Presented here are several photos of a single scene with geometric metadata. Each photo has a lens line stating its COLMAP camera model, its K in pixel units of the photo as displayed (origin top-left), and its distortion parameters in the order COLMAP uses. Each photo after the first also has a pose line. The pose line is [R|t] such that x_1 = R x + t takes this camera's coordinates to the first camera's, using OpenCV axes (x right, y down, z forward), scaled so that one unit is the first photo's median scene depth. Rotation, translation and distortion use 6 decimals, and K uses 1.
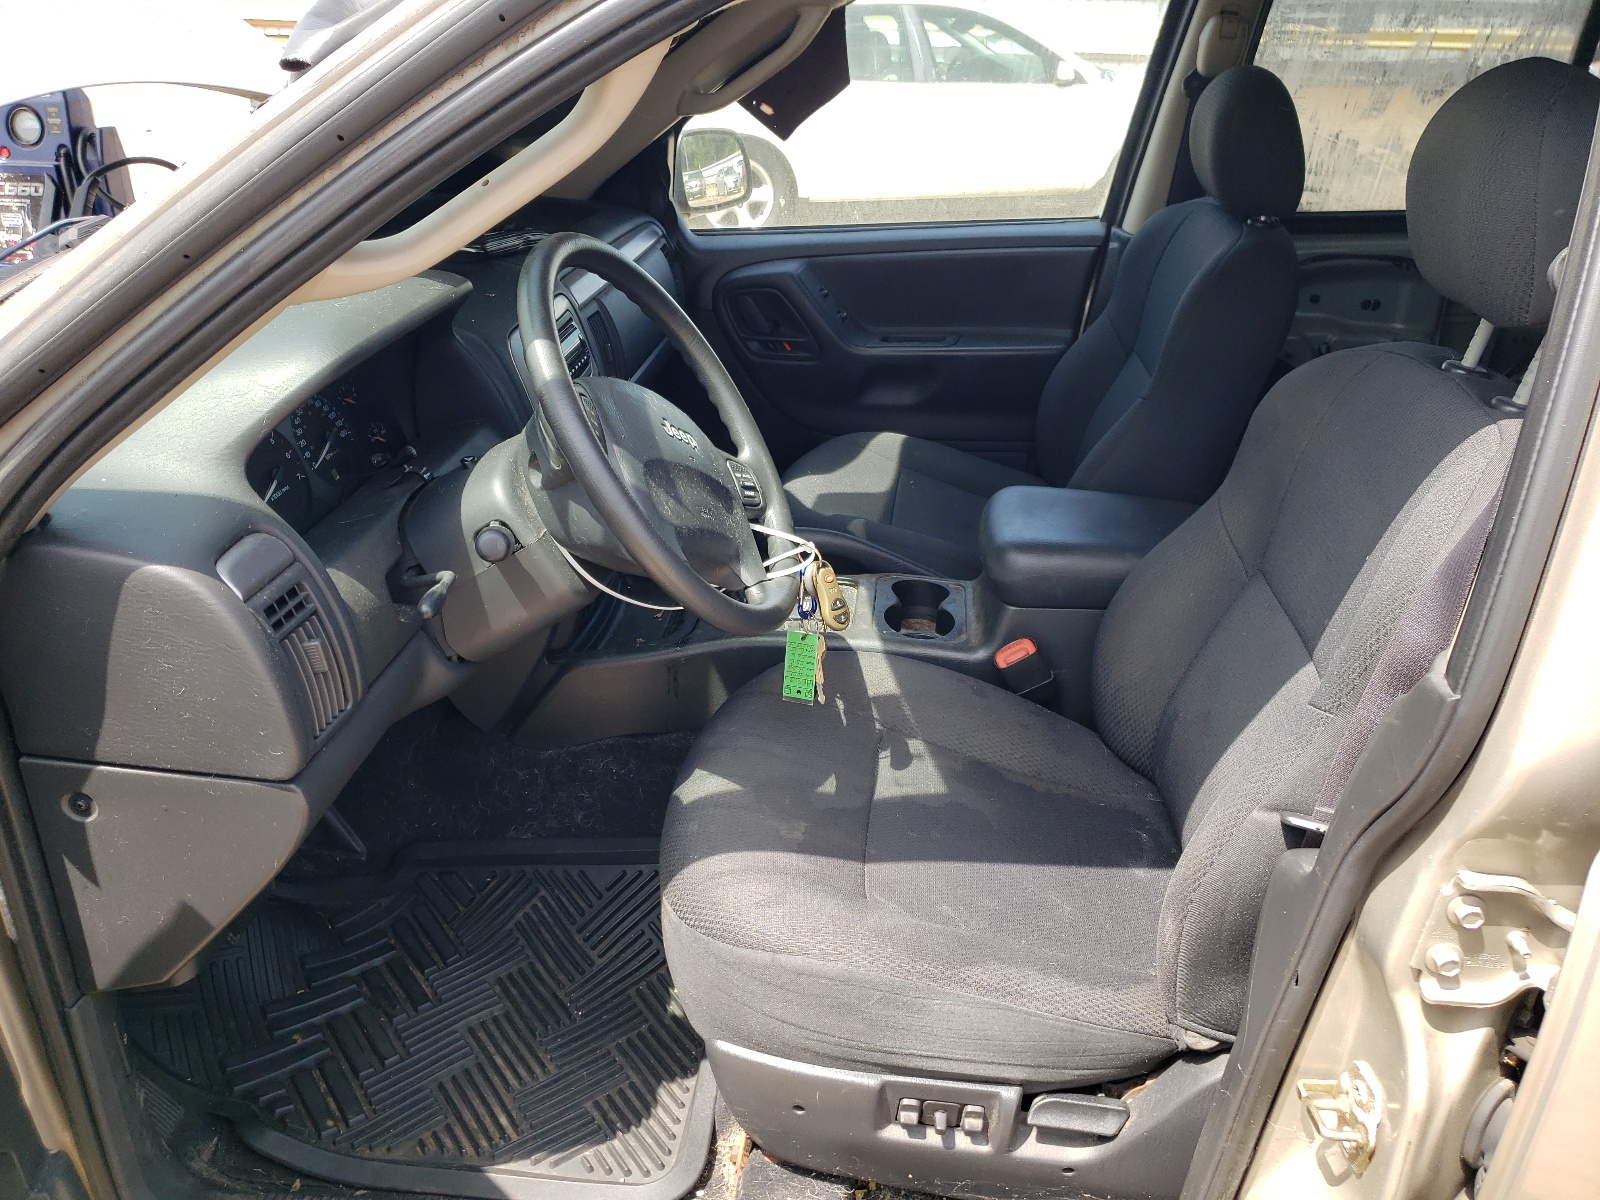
lens RADIAL K [[1212.2, 0, 800.0], [0, 1212.2, 600.0], [0, 0, 1]] dist [-0.002834, -0.002966]
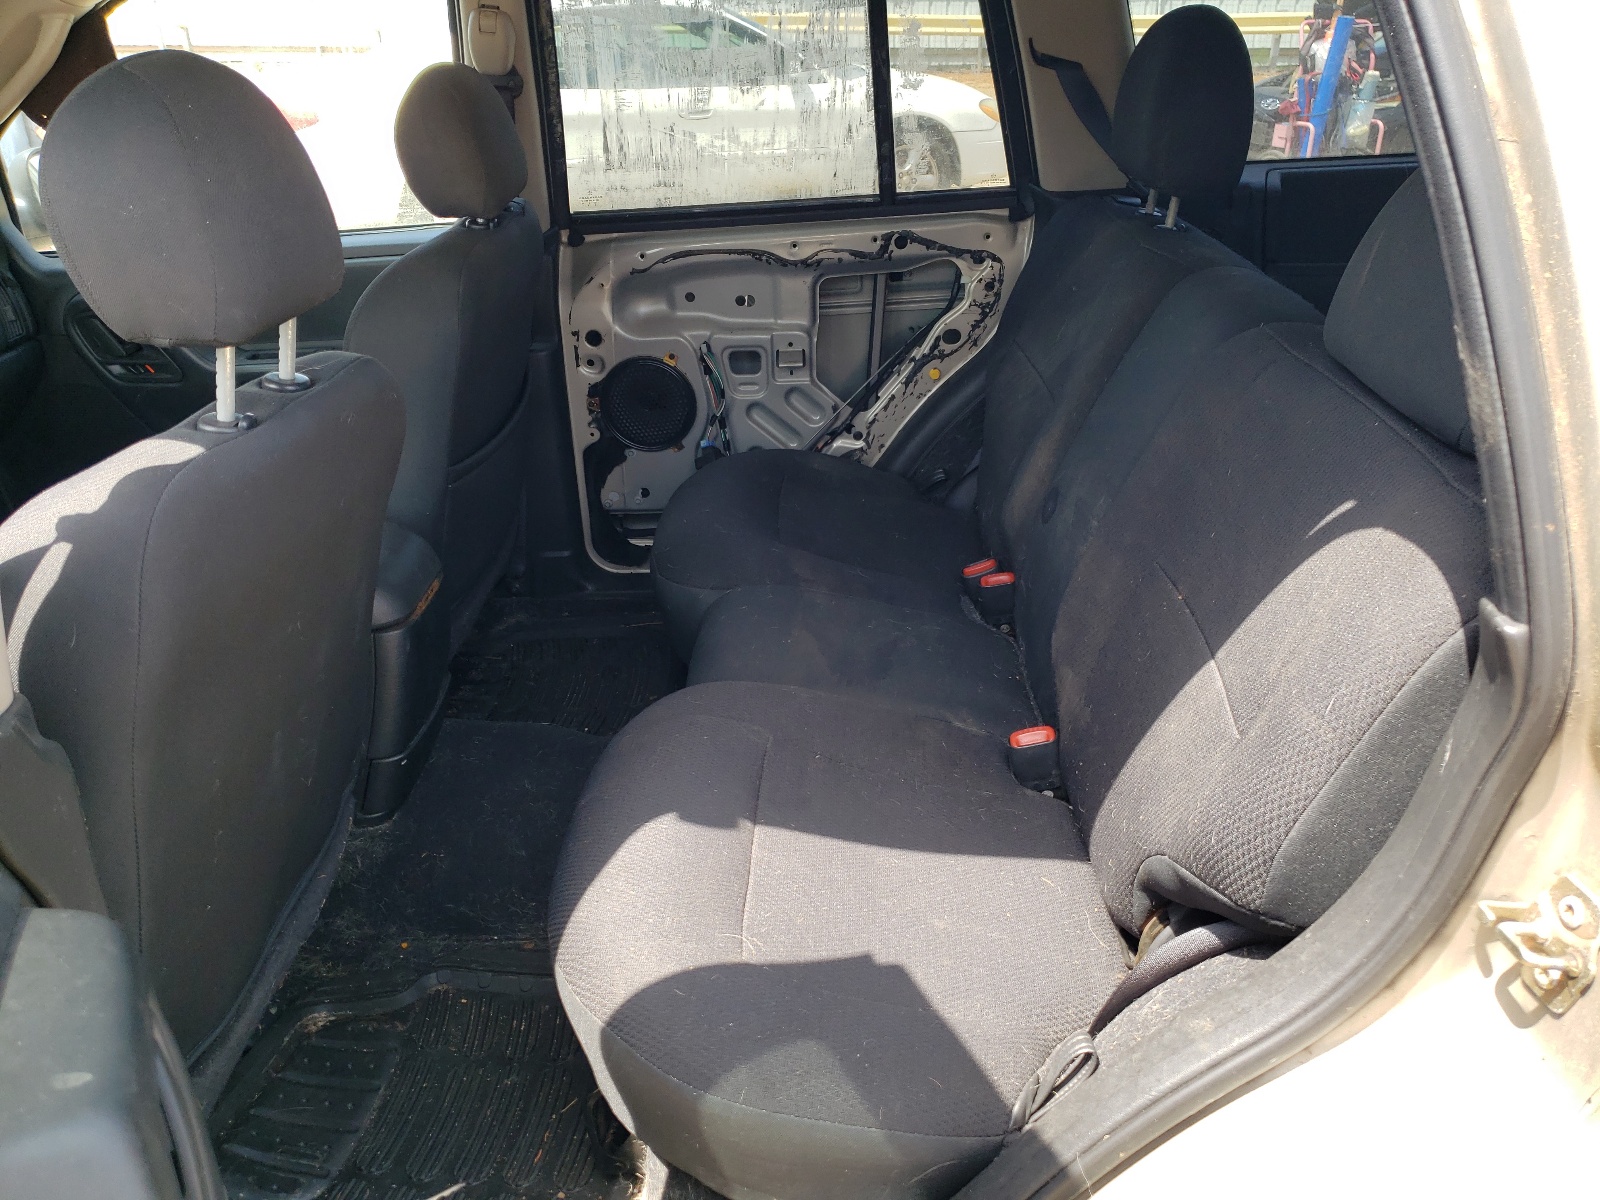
lens RADIAL K [[1212.2, 0, 800.0], [0, 1212.2, 600.0], [0, 0, 1]] dist [-0.002834, -0.002966]
pose [[0.999150, -0.041091, 0.003222, 0.515803], [0.041080, 0.999150, 0.003416, -0.006079], [-0.003359, -0.003280, 0.999989, 0.029916]]
